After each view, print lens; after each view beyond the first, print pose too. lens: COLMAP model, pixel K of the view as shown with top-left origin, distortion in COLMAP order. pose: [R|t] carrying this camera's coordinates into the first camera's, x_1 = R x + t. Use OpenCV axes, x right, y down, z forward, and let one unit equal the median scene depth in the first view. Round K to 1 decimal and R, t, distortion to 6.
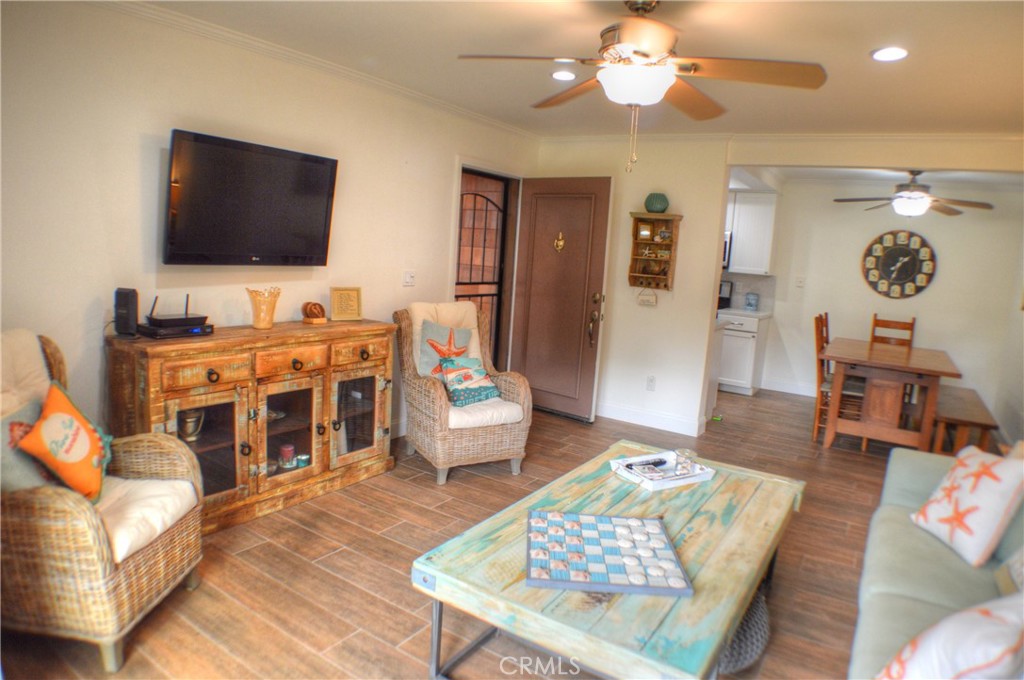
lens RADIAL K [[623.8, 0, 511.8], [0, 623.8, 339.7], [0, 0, 1]] dist [-0.106948, 0.008757]
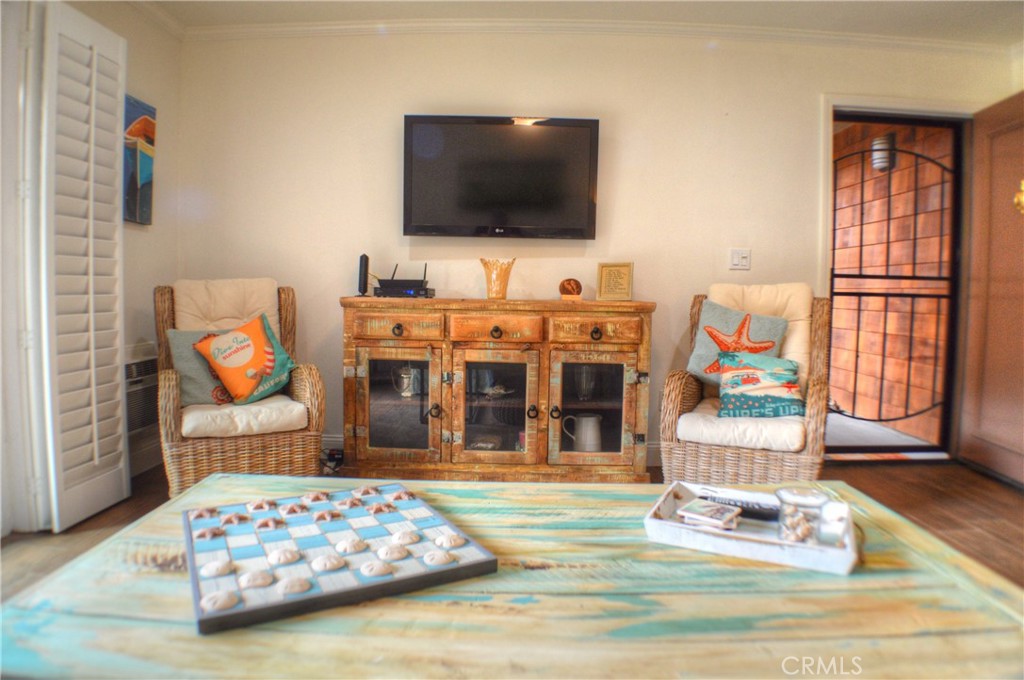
lens RADIAL K [[623.8, 0, 516.2], [0, 623.8, 334.0], [0, 0, 1]] dist [-0.106948, 0.008757]
pose [[0.540226, -0.005016, -0.841505, 0.447407], [-0.102043, 0.992213, -0.071424, 0.103954], [0.835310, 0.124455, 0.535507, 0.502984]]
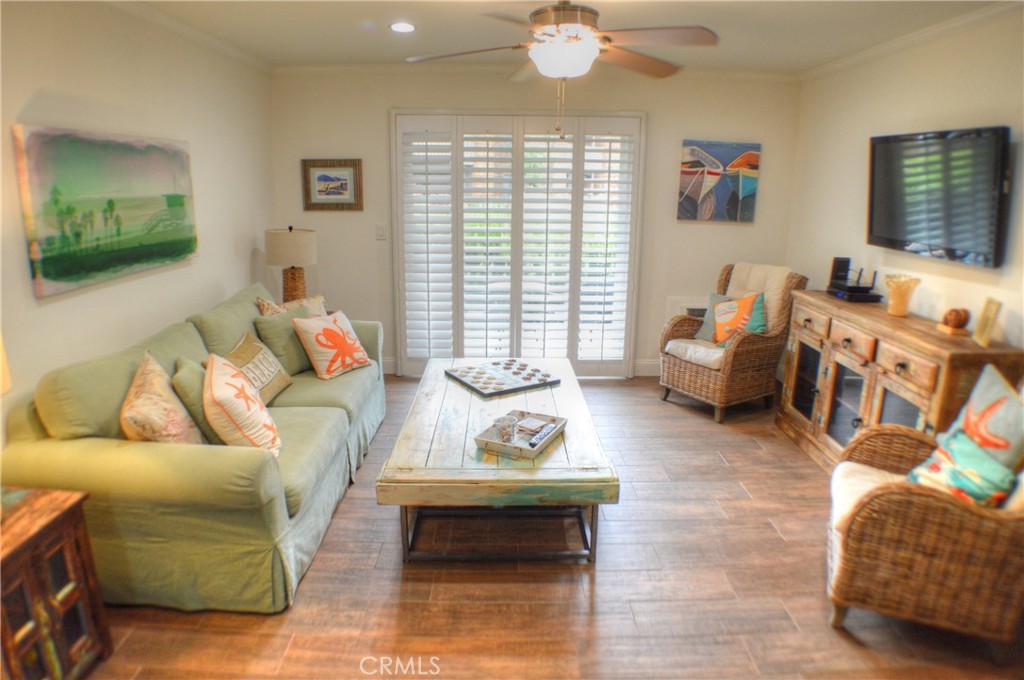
lens RADIAL K [[623.8, 0, 510.4], [0, 623.8, 342.2], [0, 0, 1]] dist [-0.106948, 0.008757]
pose [[-0.825400, 0.062956, -0.561027, 0.675268], [-0.149648, 0.933815, 0.324955, -0.201087], [0.544353, 0.352174, -0.761350, 1.424397]]
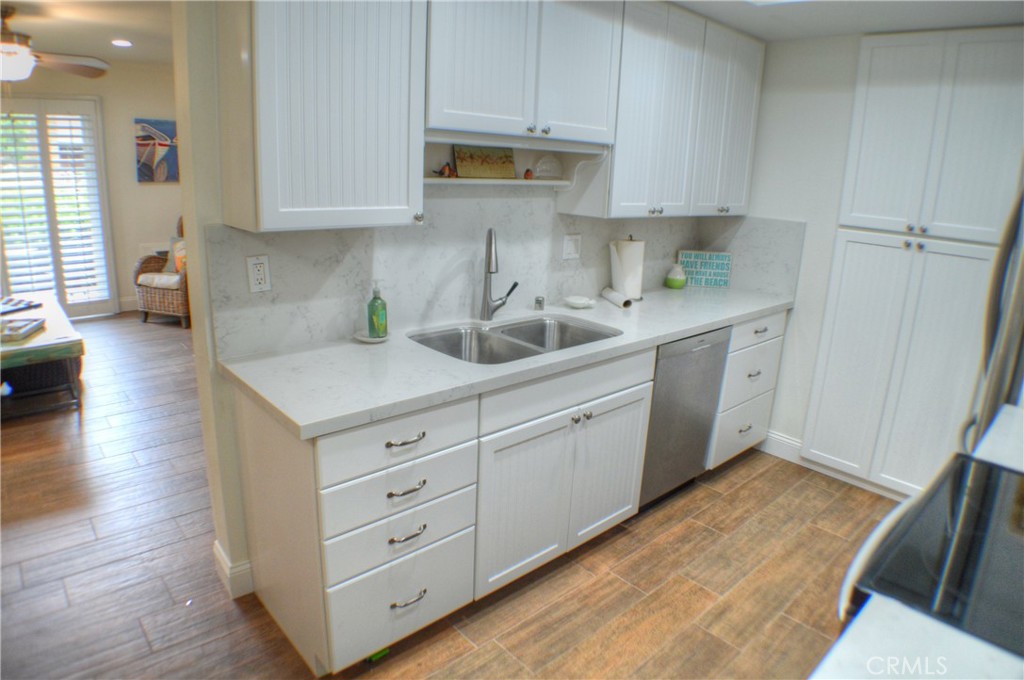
lens RADIAL K [[623.8, 0, 515.3], [0, 623.8, 336.3], [0, 0, 1]] dist [-0.106948, 0.008757]
pose [[-0.243790, 0.180339, -0.952914, 1.027904], [-0.197701, 0.952686, 0.230875, -0.253436], [0.949463, 0.244677, -0.196602, 1.989098]]
